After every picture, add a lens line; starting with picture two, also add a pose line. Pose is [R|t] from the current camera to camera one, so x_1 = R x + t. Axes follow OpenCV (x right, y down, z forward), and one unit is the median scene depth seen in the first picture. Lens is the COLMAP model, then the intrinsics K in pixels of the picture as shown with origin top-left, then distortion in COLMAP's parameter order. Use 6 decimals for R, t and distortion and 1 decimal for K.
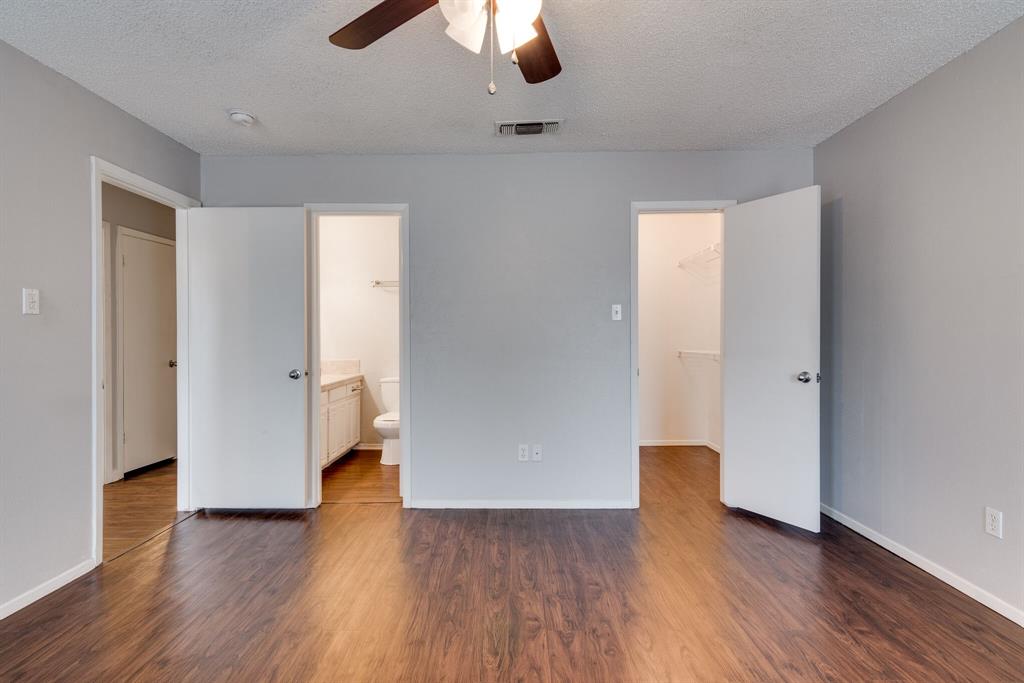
lens RADIAL K [[504.2, 0, 507.0], [0, 504.2, 334.9], [0, 0, 1]] dist [0.001078, 0.000060]
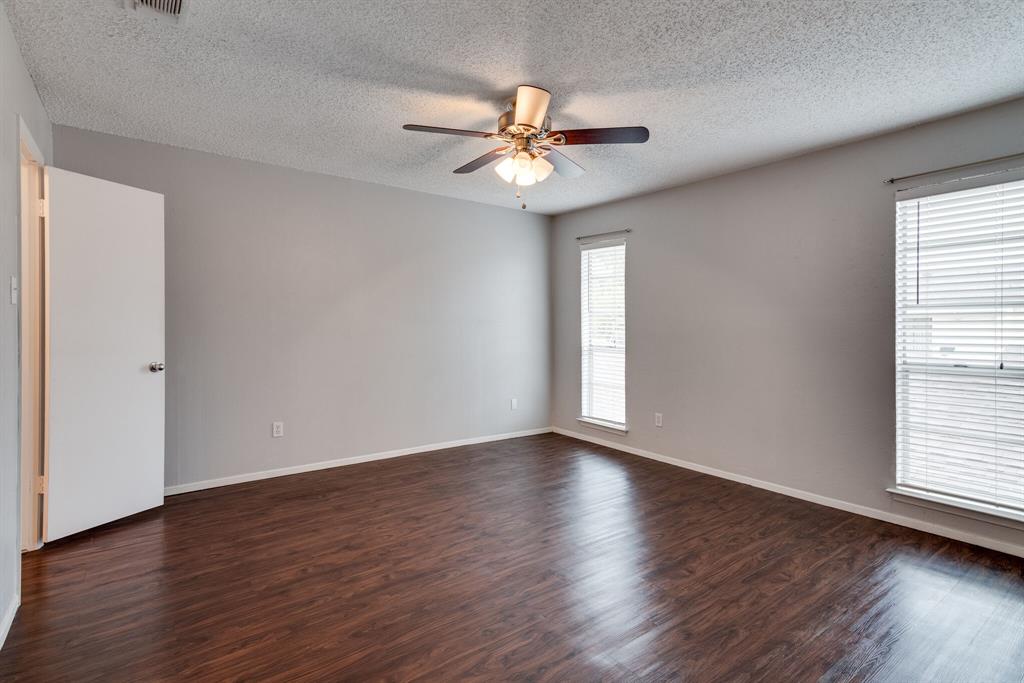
lens RADIAL K [[504.2, 0, 507.0], [0, 504.2, 334.9], [0, 0, 1]] dist [0.001078, 0.000060]
pose [[-0.618726, -0.009269, 0.785552, -0.733391], [-0.002333, 0.999948, 0.009961, 0.000868], [-0.785603, 0.004330, -0.618716, 1.081136]]
